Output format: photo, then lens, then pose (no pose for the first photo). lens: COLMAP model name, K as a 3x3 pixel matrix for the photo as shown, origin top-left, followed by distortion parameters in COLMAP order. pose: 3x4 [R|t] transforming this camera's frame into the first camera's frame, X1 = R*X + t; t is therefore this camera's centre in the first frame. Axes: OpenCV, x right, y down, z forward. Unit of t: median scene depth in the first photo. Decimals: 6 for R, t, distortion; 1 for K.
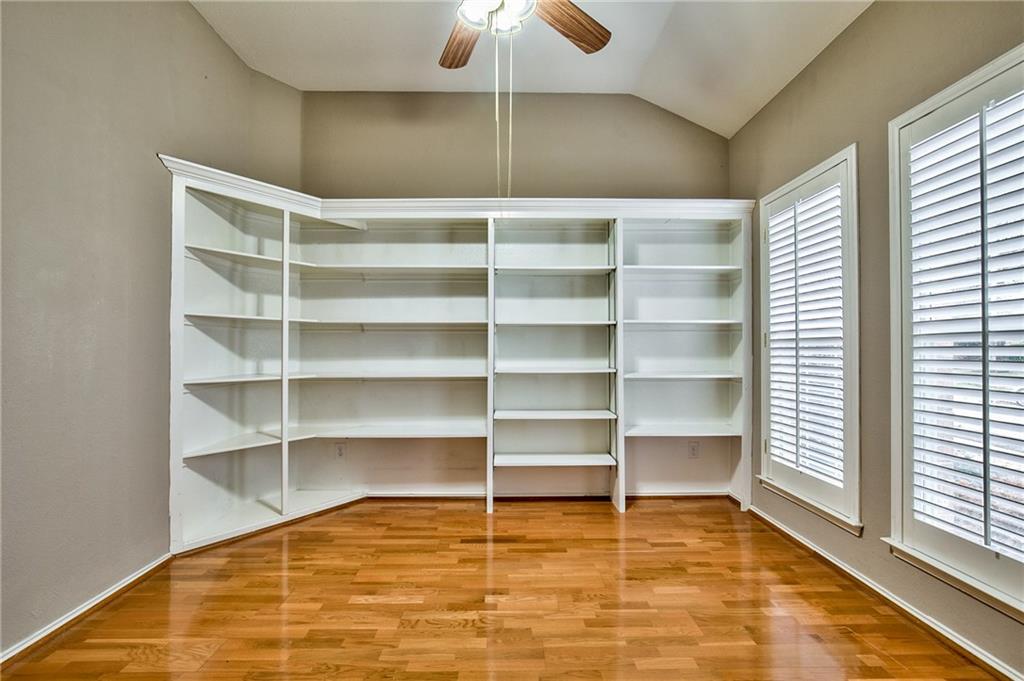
lens RADIAL K [[471.0, 0, 513.8], [0, 471.0, 343.1], [0, 0, 1]] dist [-0.030741, 0.010094]
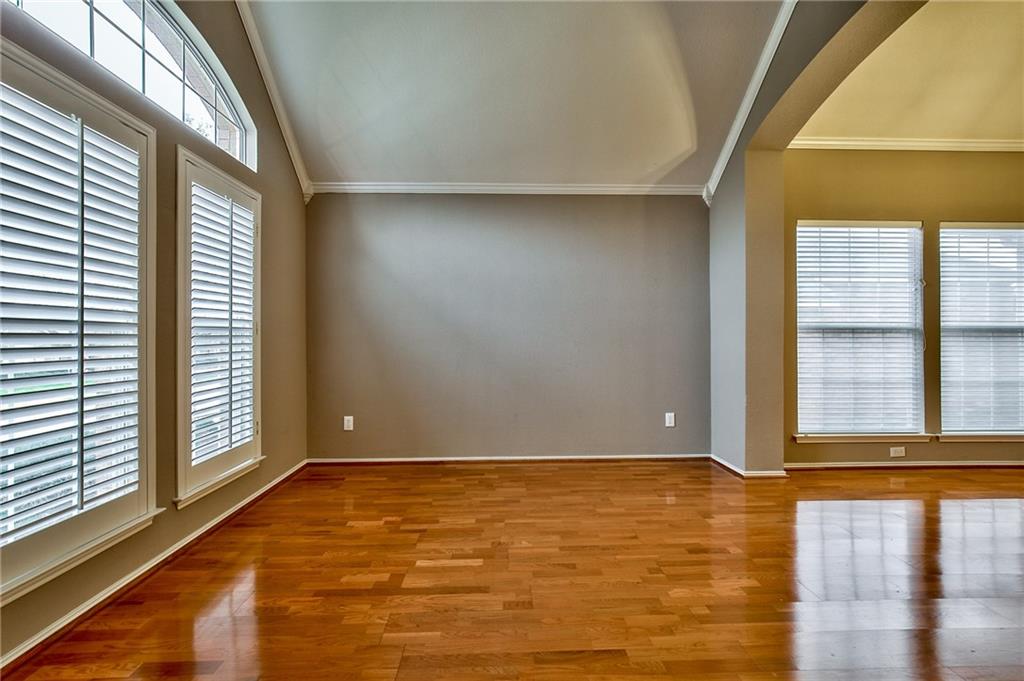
lens RADIAL K [[490.6, 0, 508.1], [0, 490.6, 333.7], [0, 0, 1]] dist [0.001939, 0.000227]
pose [[-0.999783, 0.003119, -0.020588, -0.001255], [0.003537, 0.999788, -0.020282, 0.032687], [0.020521, -0.020351, -0.999582, 2.262326]]
